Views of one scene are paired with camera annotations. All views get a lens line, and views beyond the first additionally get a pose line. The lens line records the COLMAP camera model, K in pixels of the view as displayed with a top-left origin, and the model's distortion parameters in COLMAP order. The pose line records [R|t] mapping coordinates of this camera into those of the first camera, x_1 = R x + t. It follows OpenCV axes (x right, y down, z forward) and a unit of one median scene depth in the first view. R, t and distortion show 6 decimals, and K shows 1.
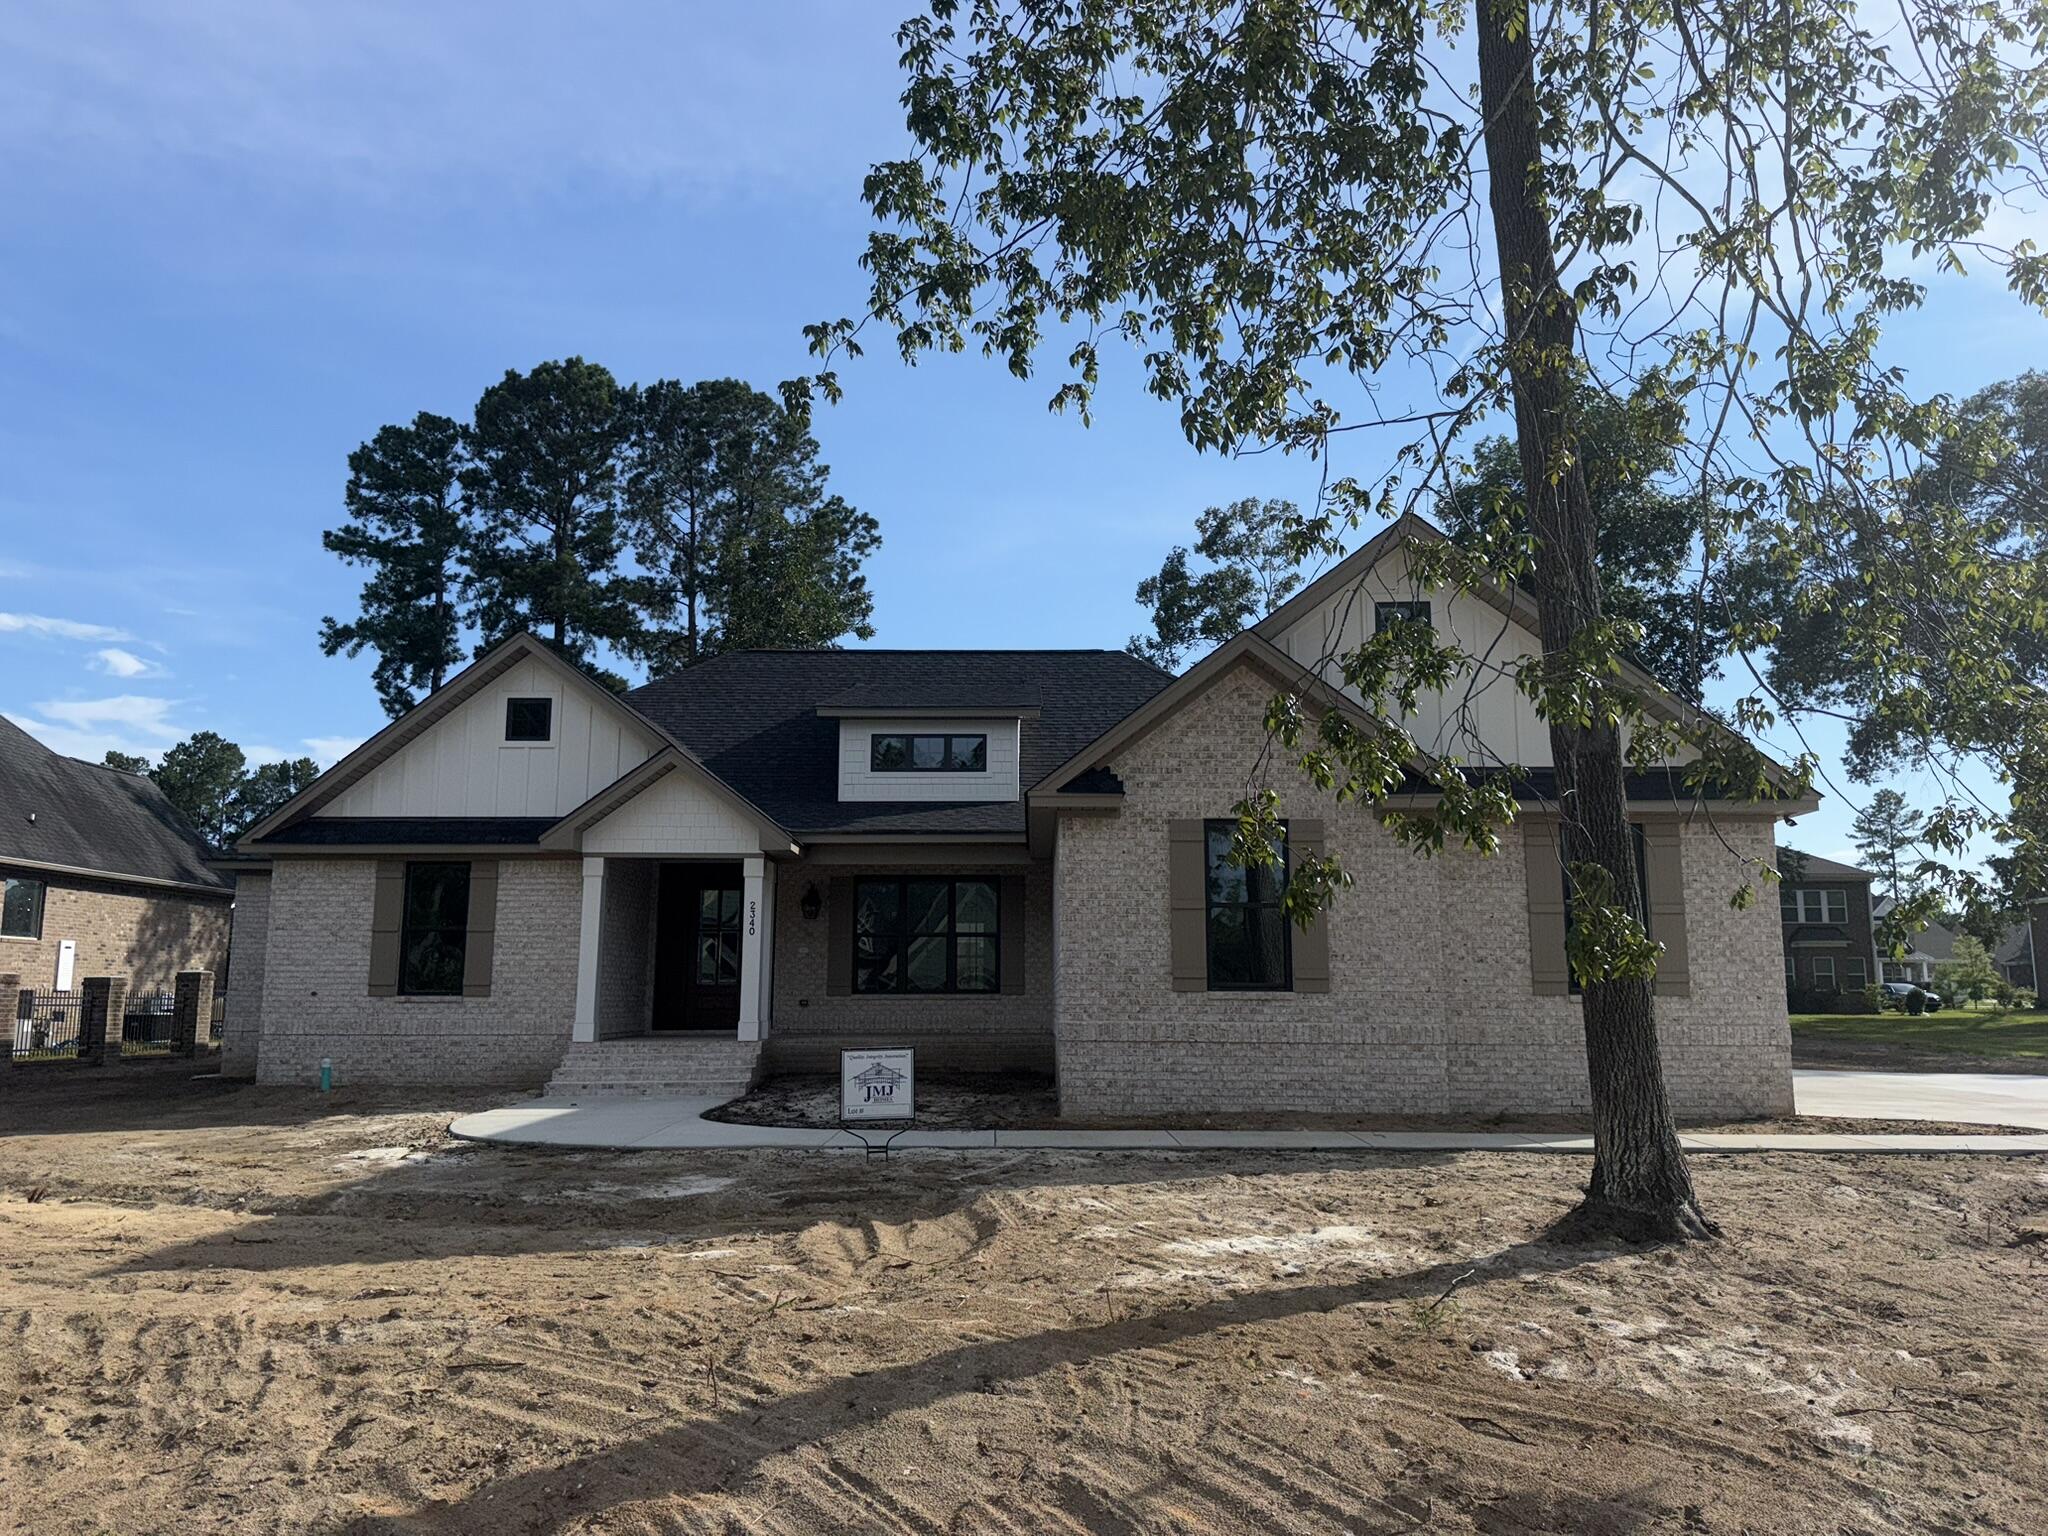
lens RADIAL K [[1444.3, 0, 1041.2], [0, 1444.3, 768.4], [0, 0, 1]] dist [0.067336, -0.085429]
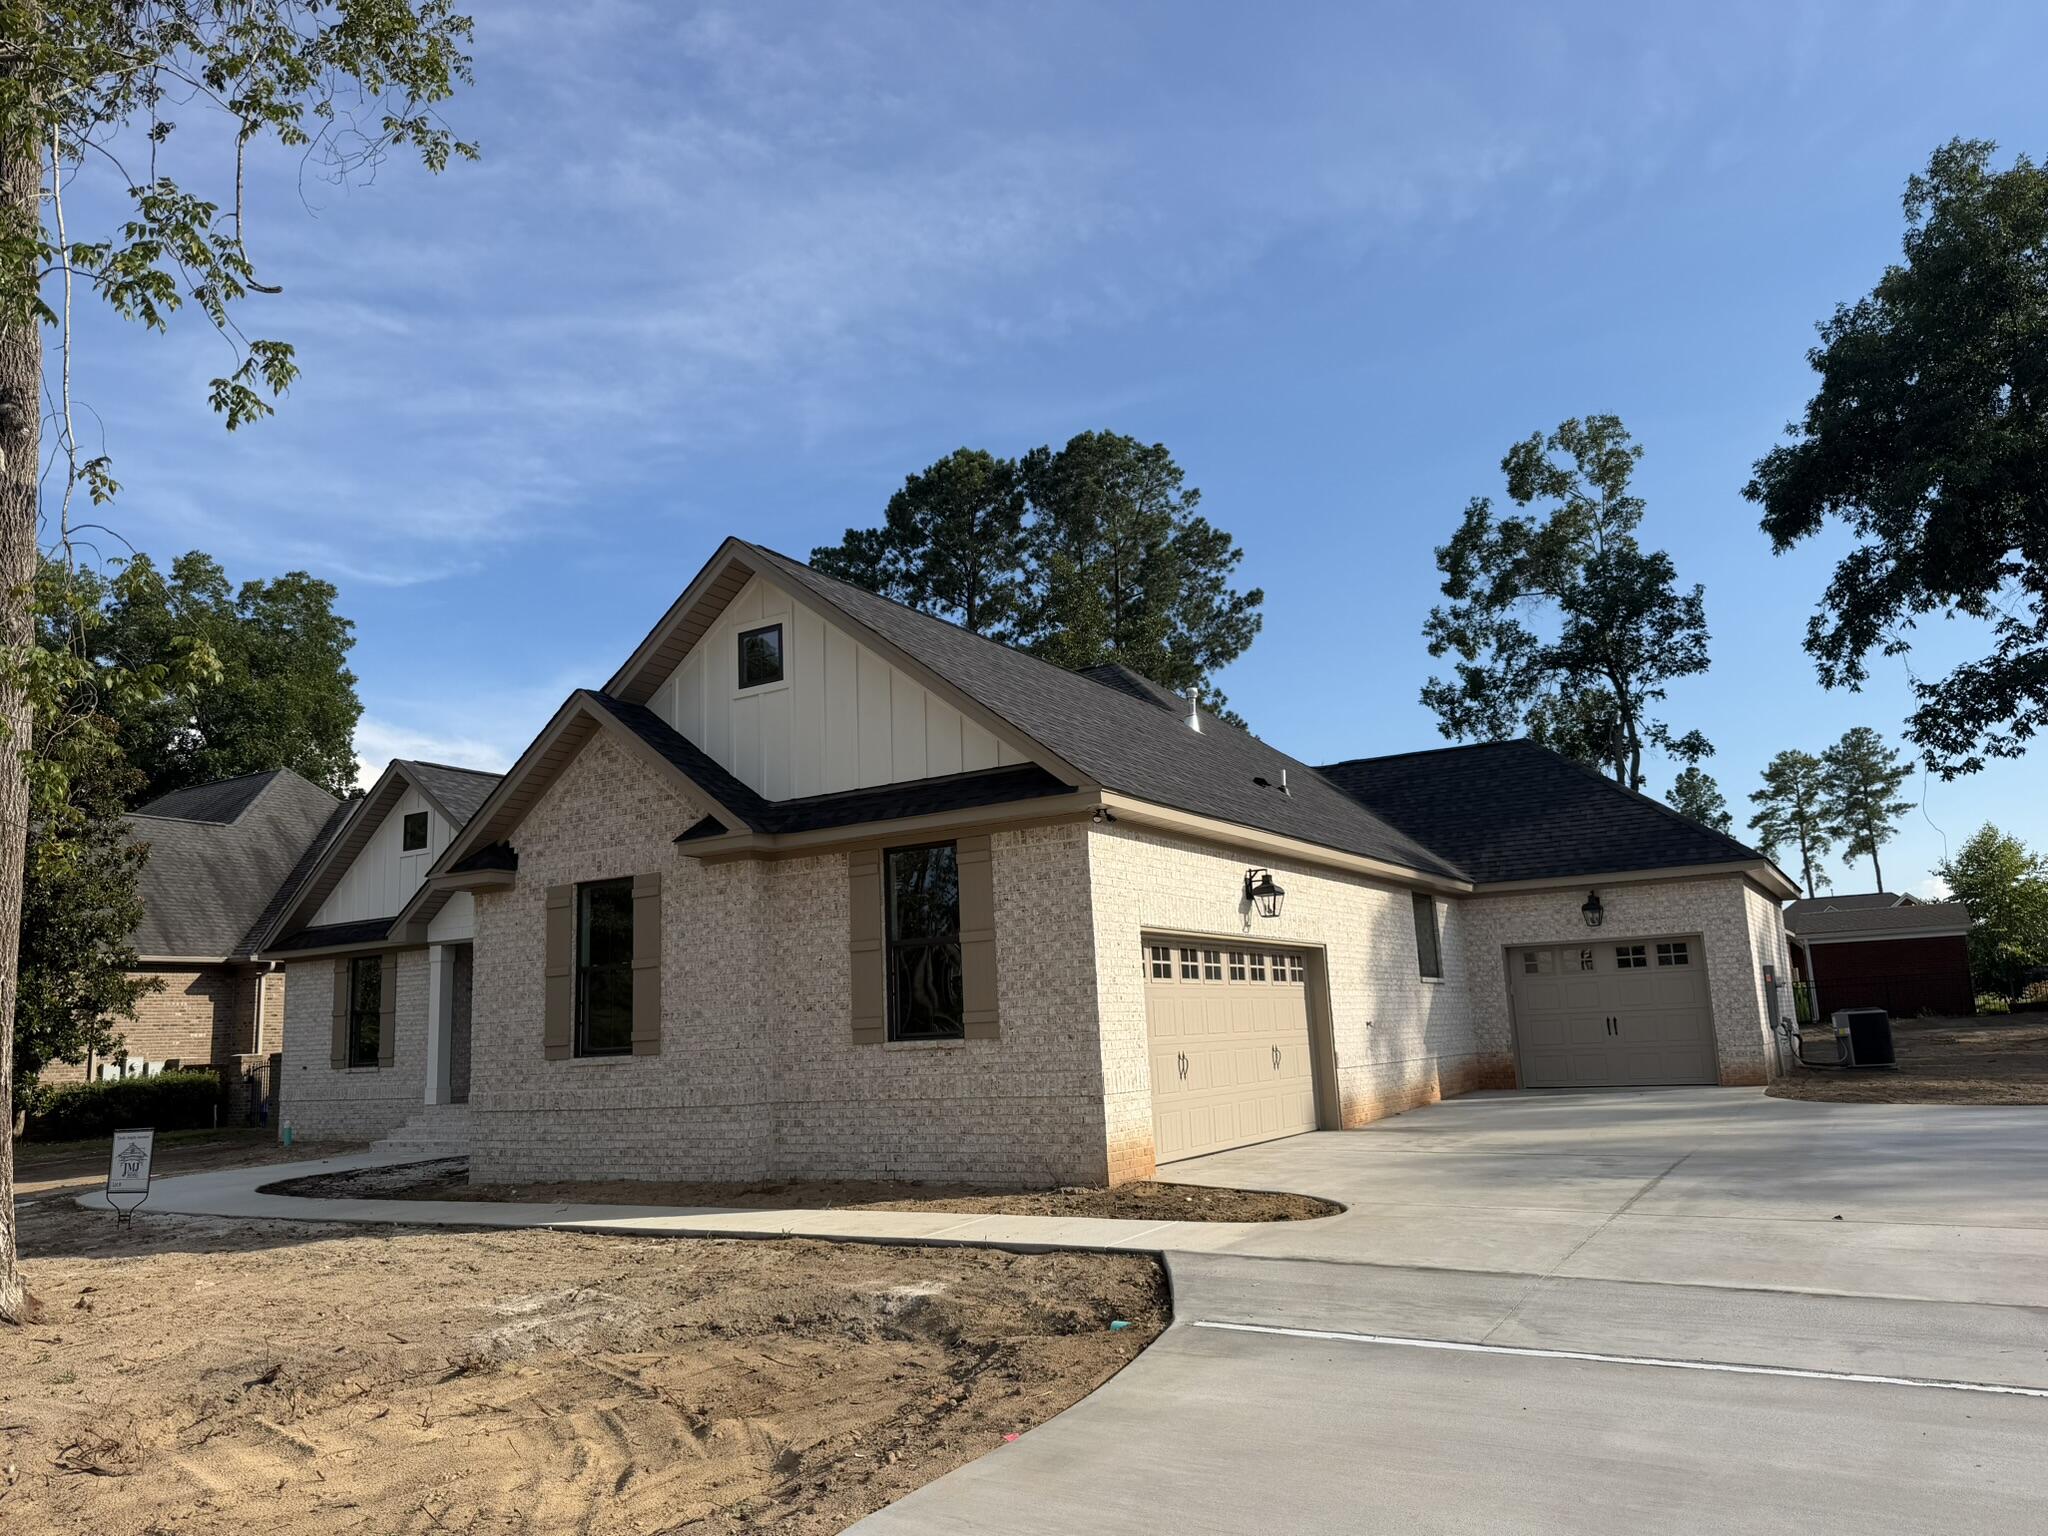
lens RADIAL K [[1426.6, 0, 1031.2], [0, 1426.6, 784.5], [0, 0, 1]] dist [0.092414, -0.116566]
pose [[0.855055, -0.128487, -0.502366, 0.910656], [0.130135, 0.990981, -0.031961, 0.041265], [0.501941, -0.038047, 0.864064, 0.312043]]
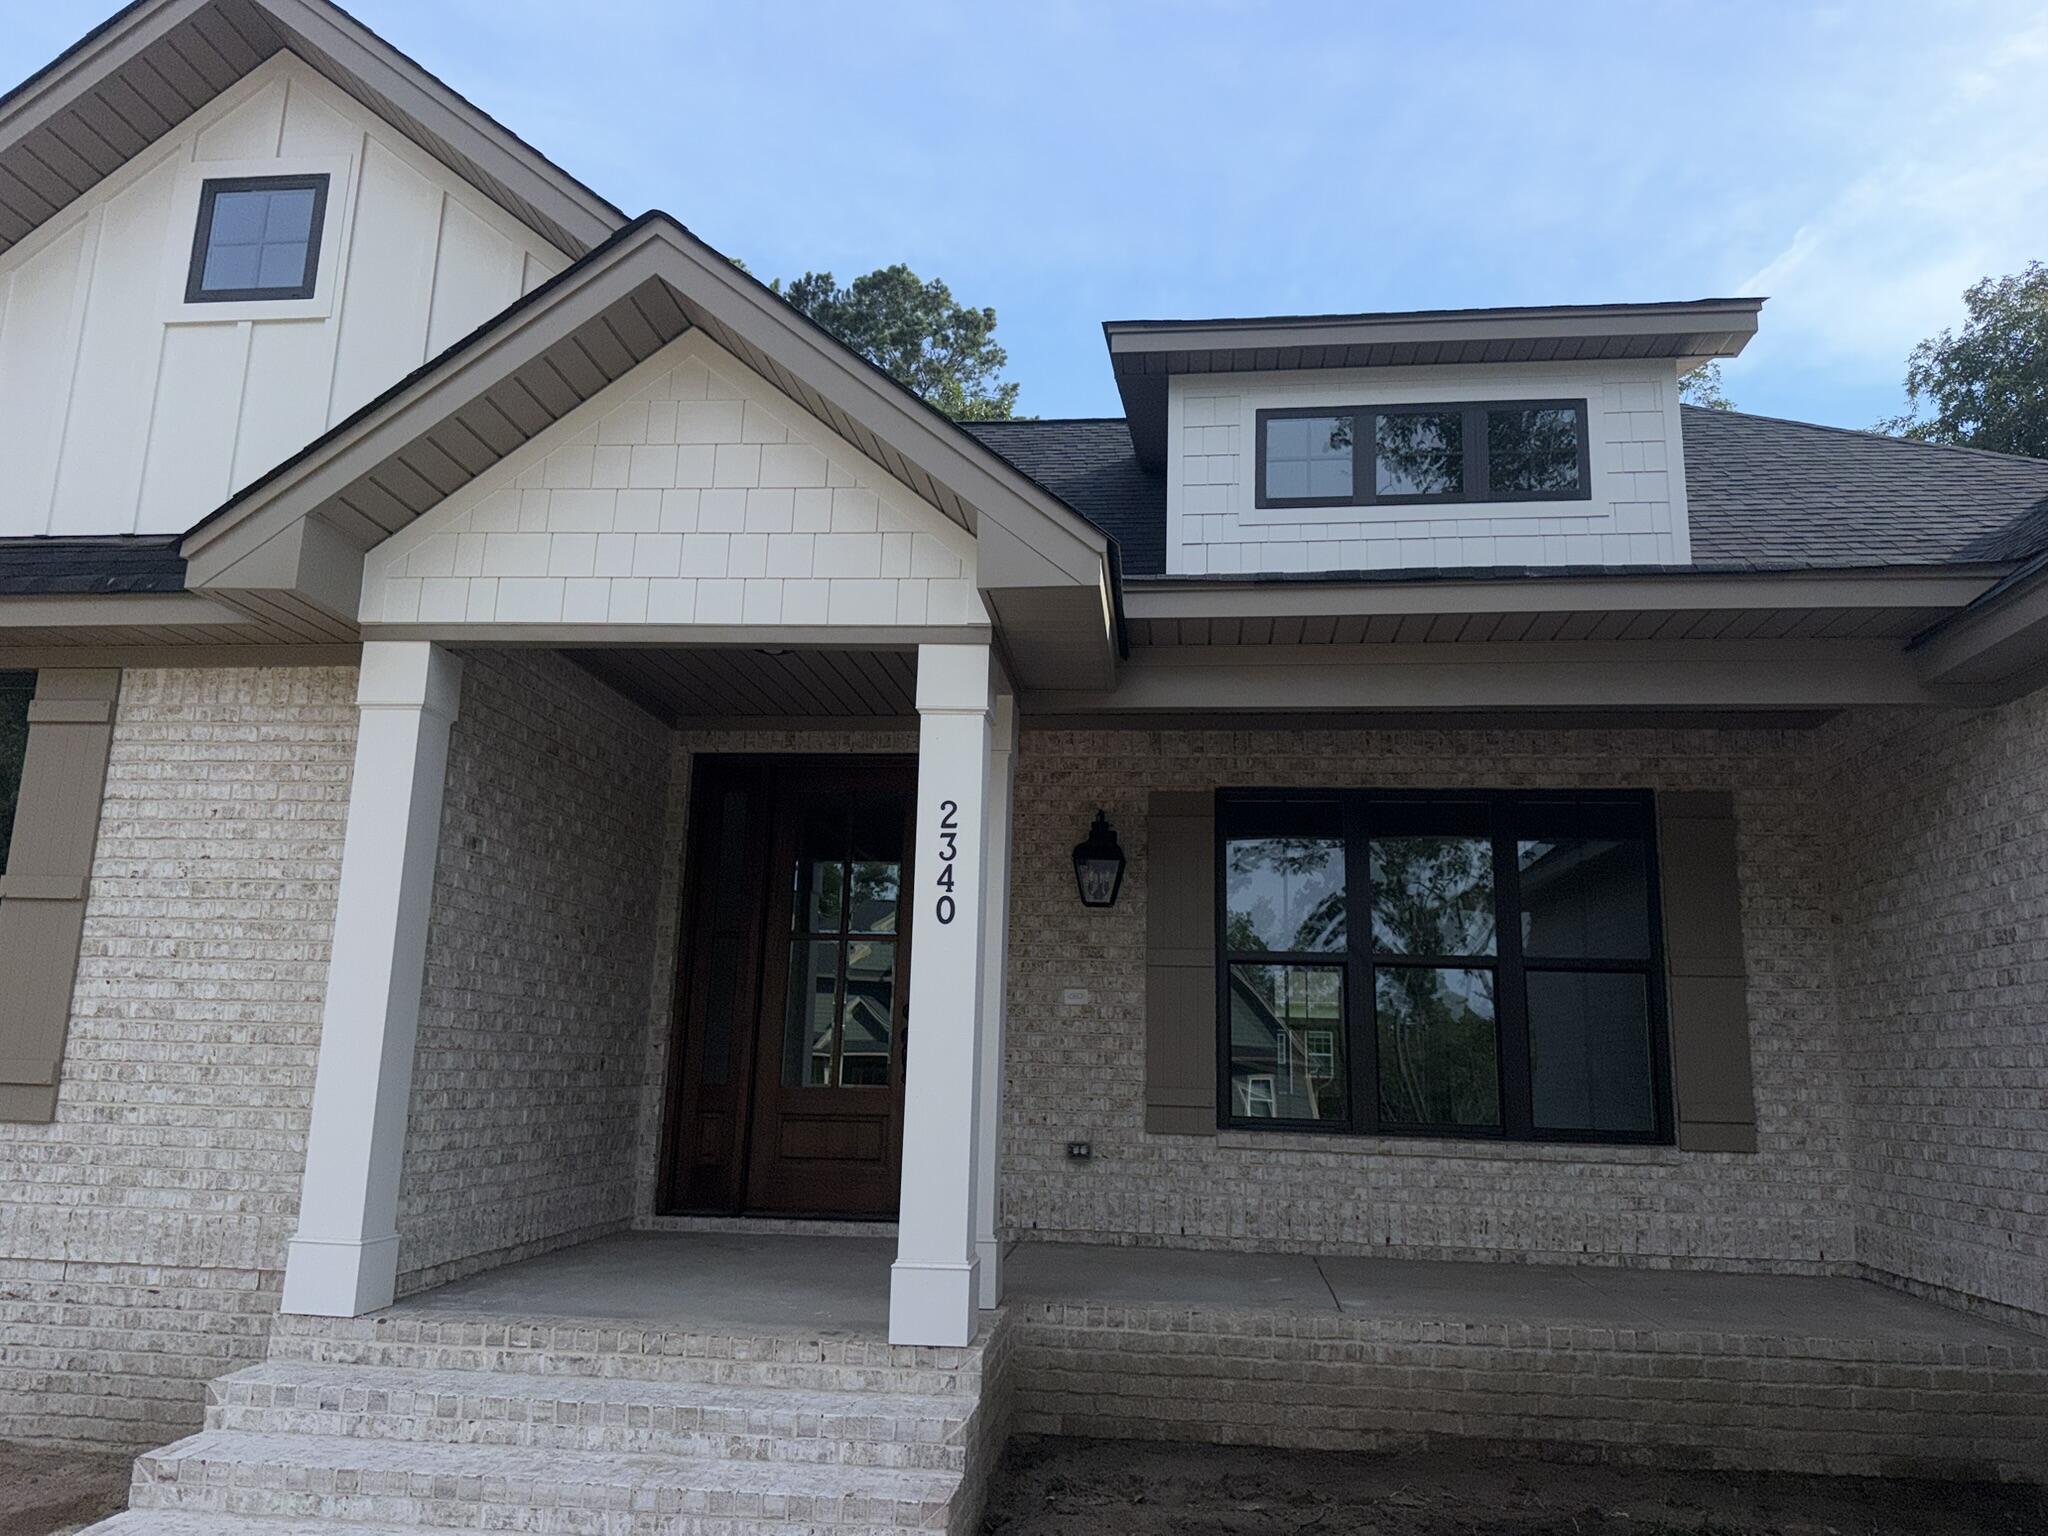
lens RADIAL K [[1444.3, 0, 1041.2], [0, 1444.3, 768.4], [0, 0, 1]] dist [0.067336, -0.085429]
pose [[0.994403, 0.004227, -0.105565, -0.204583], [-0.009413, 0.998770, -0.048679, 0.131534], [0.105229, 0.049400, 0.993220, 0.975231]]
